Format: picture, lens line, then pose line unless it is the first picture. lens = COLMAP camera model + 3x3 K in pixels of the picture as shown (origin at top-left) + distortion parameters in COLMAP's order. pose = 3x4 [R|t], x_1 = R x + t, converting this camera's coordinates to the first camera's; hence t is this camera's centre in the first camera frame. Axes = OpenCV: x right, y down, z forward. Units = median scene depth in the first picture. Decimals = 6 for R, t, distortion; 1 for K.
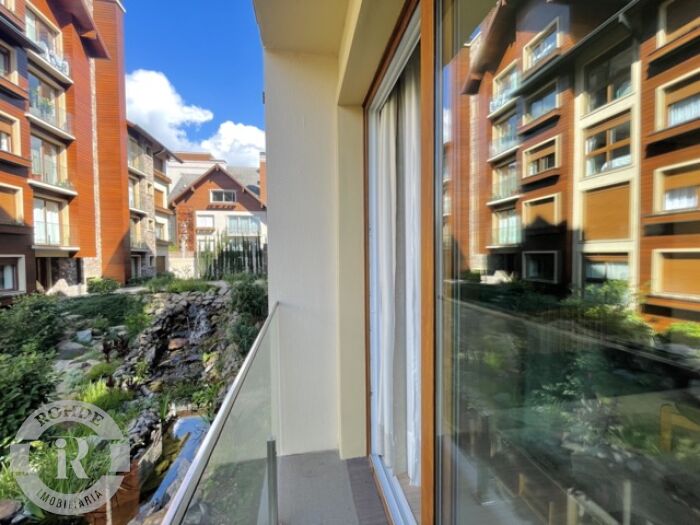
lens RADIAL K [[282.6, 0, 349.3], [0, 282.6, 261.4], [0, 0, 1]] dist [-0.002274, 0.001063]
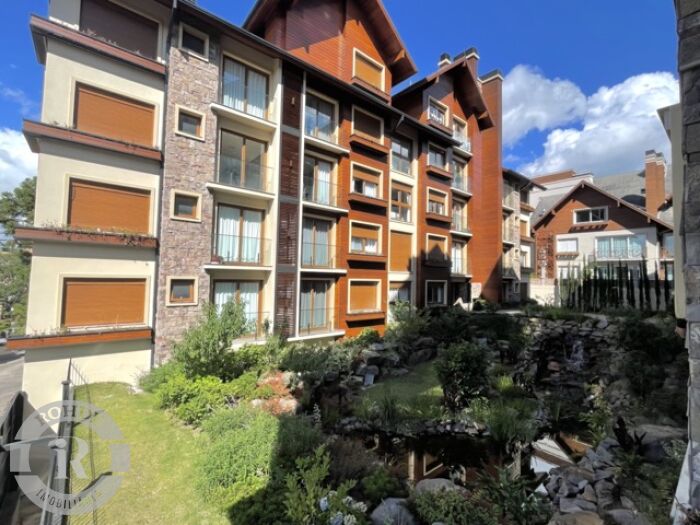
lens RADIAL K [[316.7, 0, 351.2], [0, 316.7, 262.3], [0, 0, 1]] dist [-0.002223, -0.000775]
pose [[0.503100, -0.016959, -0.864062, 0.044798], [-0.048643, 0.997667, -0.047903, -0.011112], [0.862858, 0.066131, 0.501101, -0.242781]]
